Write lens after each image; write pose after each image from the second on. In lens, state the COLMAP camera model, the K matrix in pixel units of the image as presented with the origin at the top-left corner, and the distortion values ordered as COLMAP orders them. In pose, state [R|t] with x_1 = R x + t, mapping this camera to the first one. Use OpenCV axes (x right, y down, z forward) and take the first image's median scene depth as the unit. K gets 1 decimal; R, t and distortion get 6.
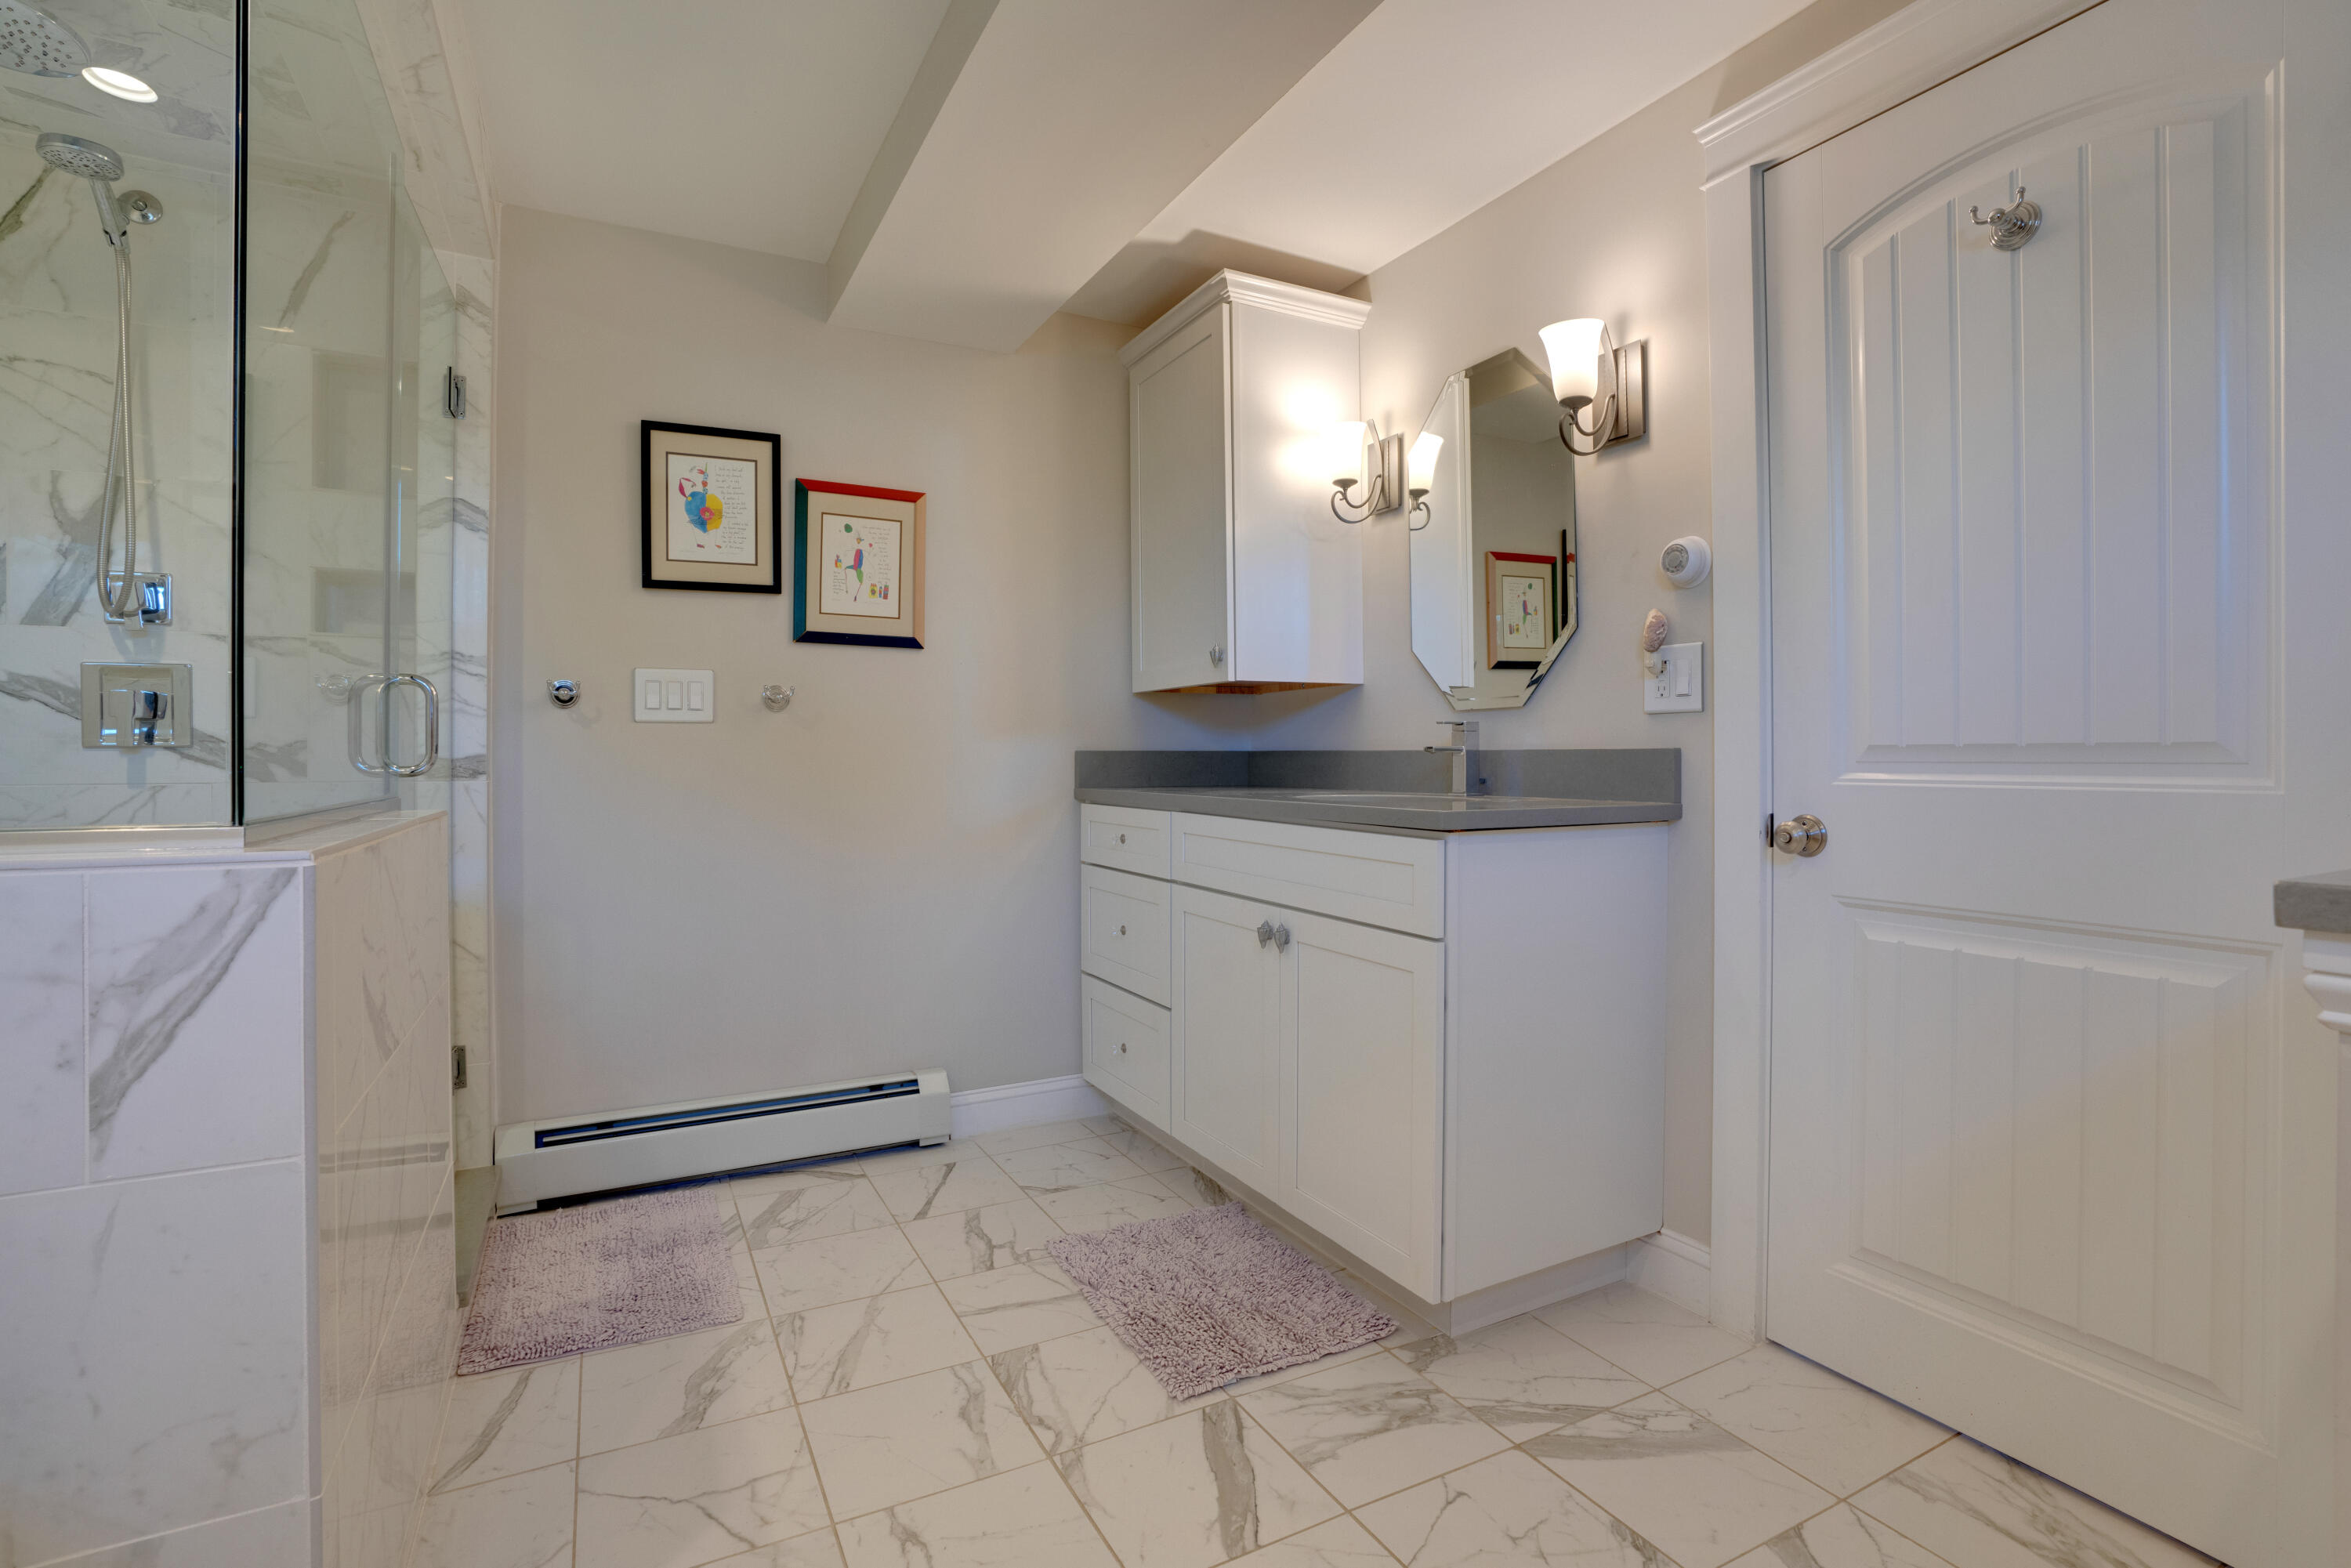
lens RADIAL K [[1096.1, 0, 1180.6], [0, 1096.1, 760.5], [0, 0, 1]] dist [-0.021955, 0.001648]
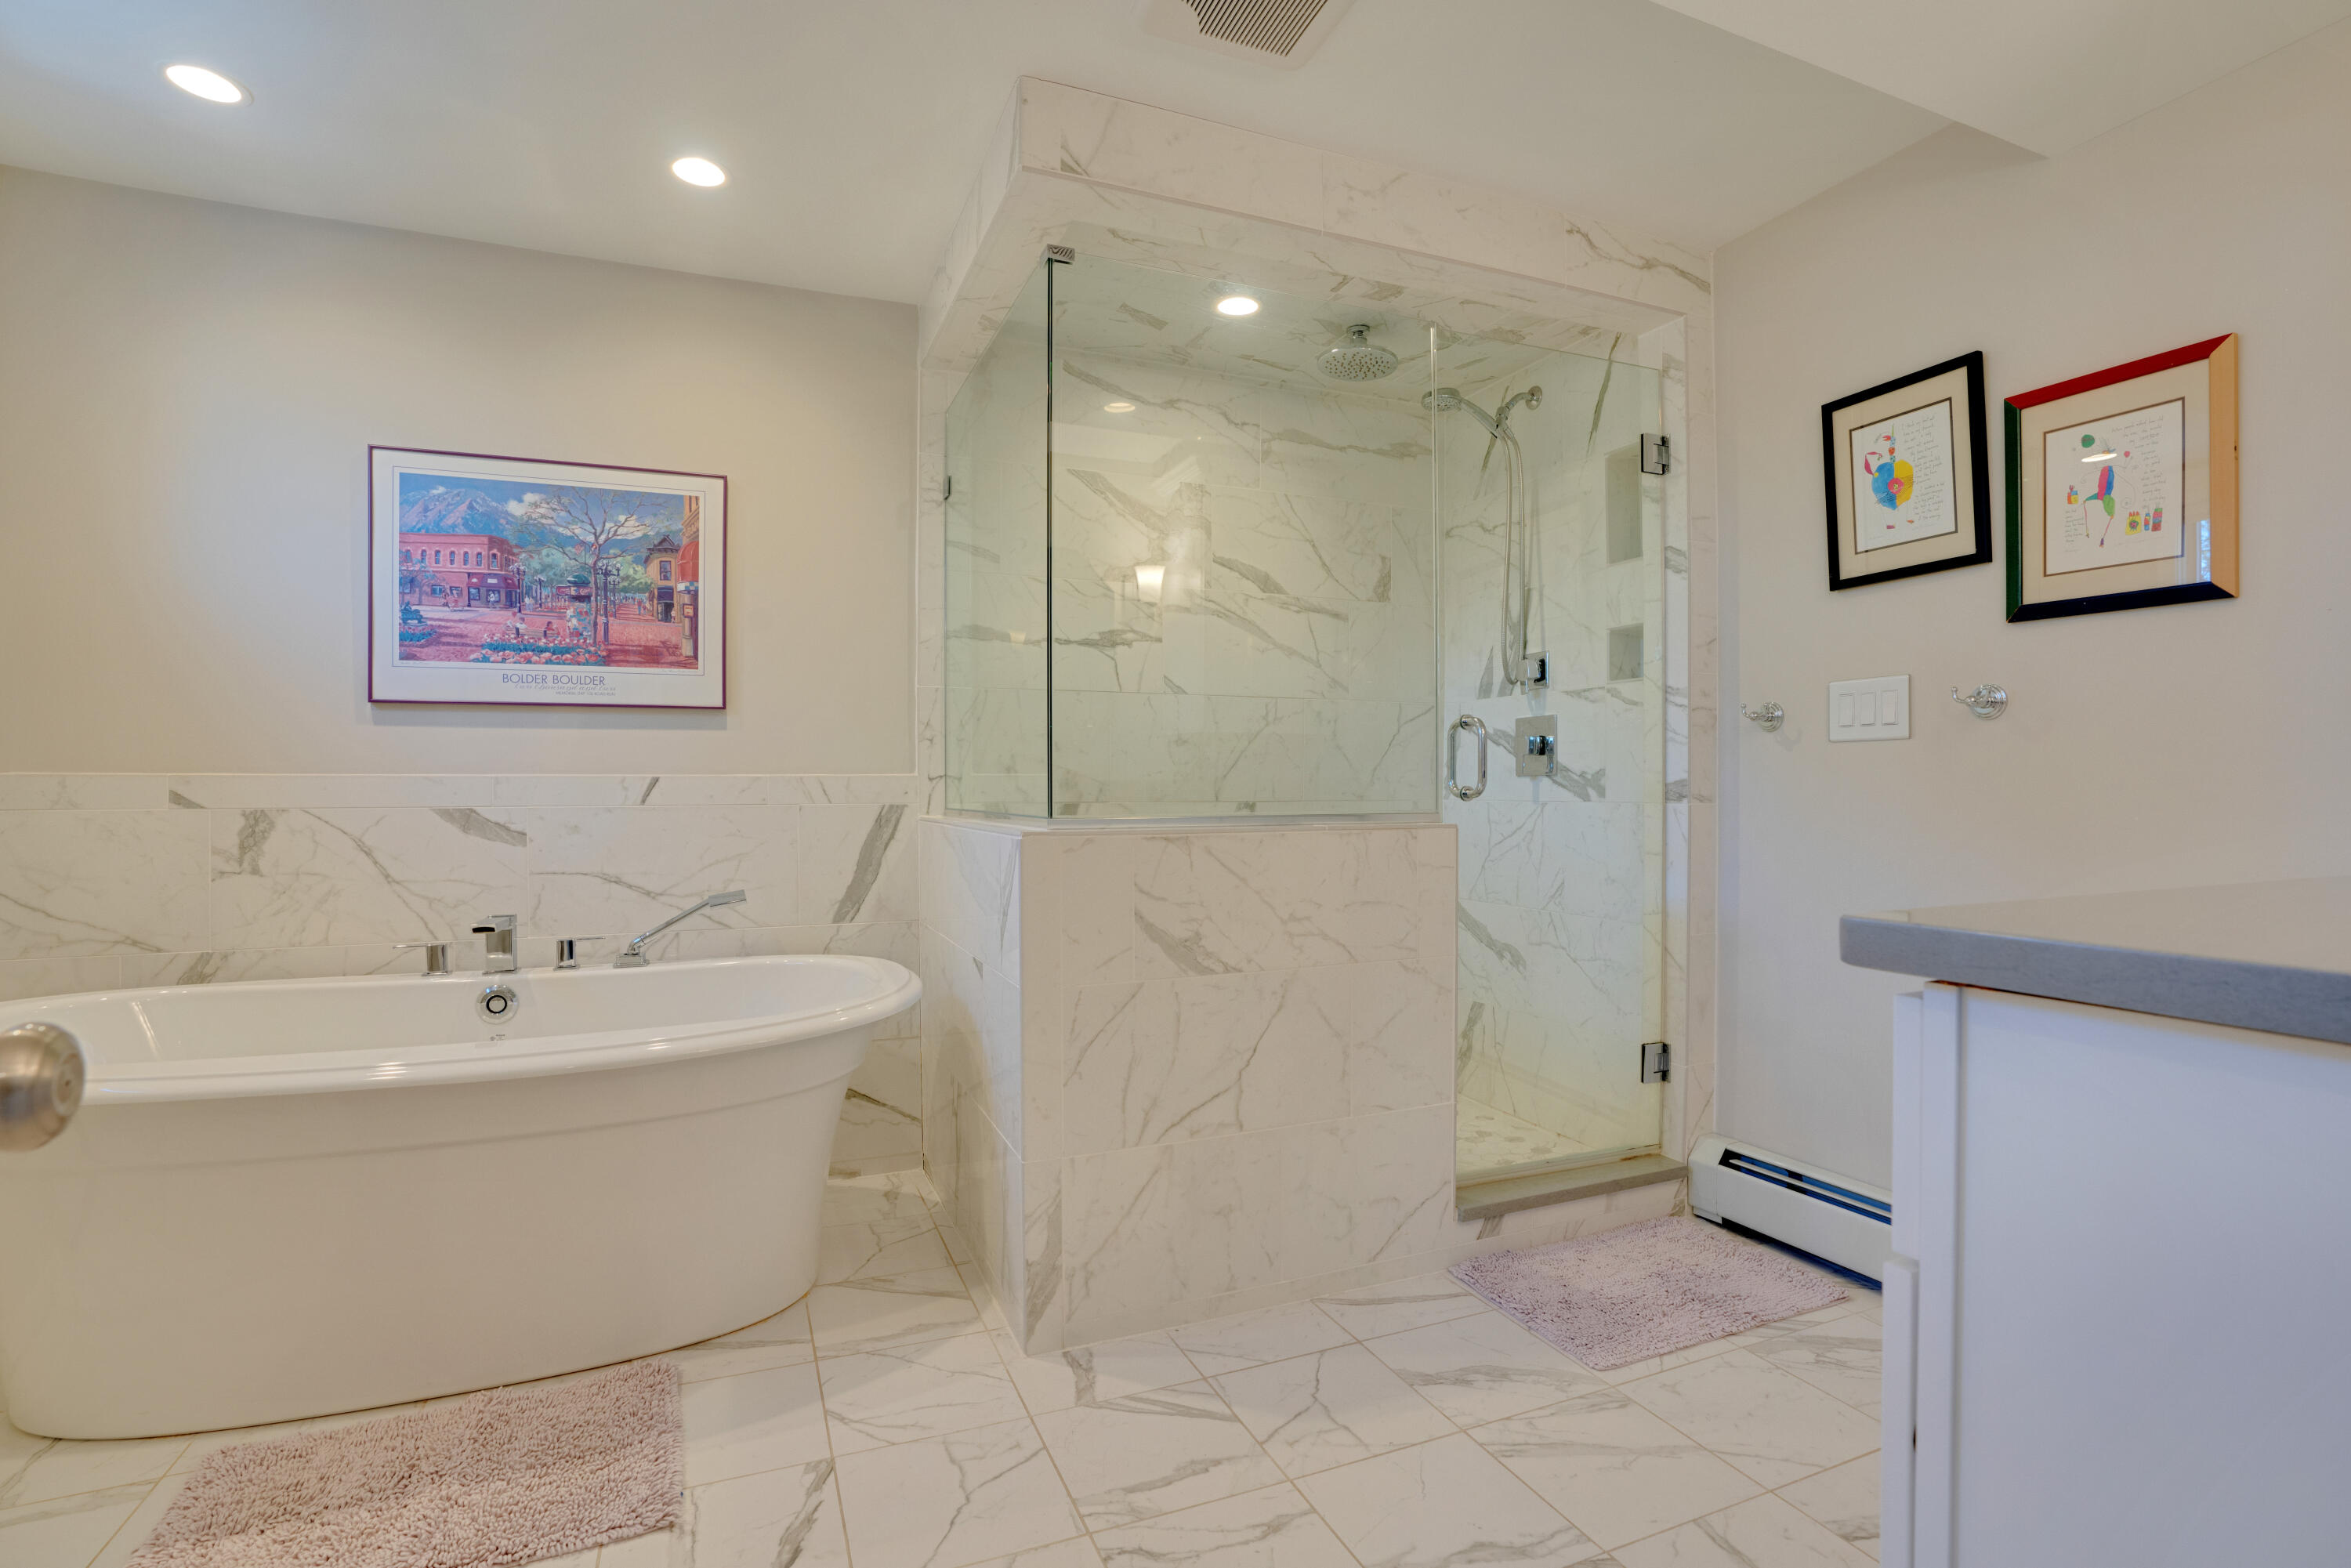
lens RADIAL K [[1096.1, 0, 1183.6], [0, 1096.1, 789.3], [0, 0, 1]] dist [-0.021955, 0.001648]
pose [[-0.060737, 0.005564, -0.998138, 0.427974], [-0.000270, 0.999984, 0.005591, -0.001210], [0.998154, 0.000609, -0.060734, 0.523546]]
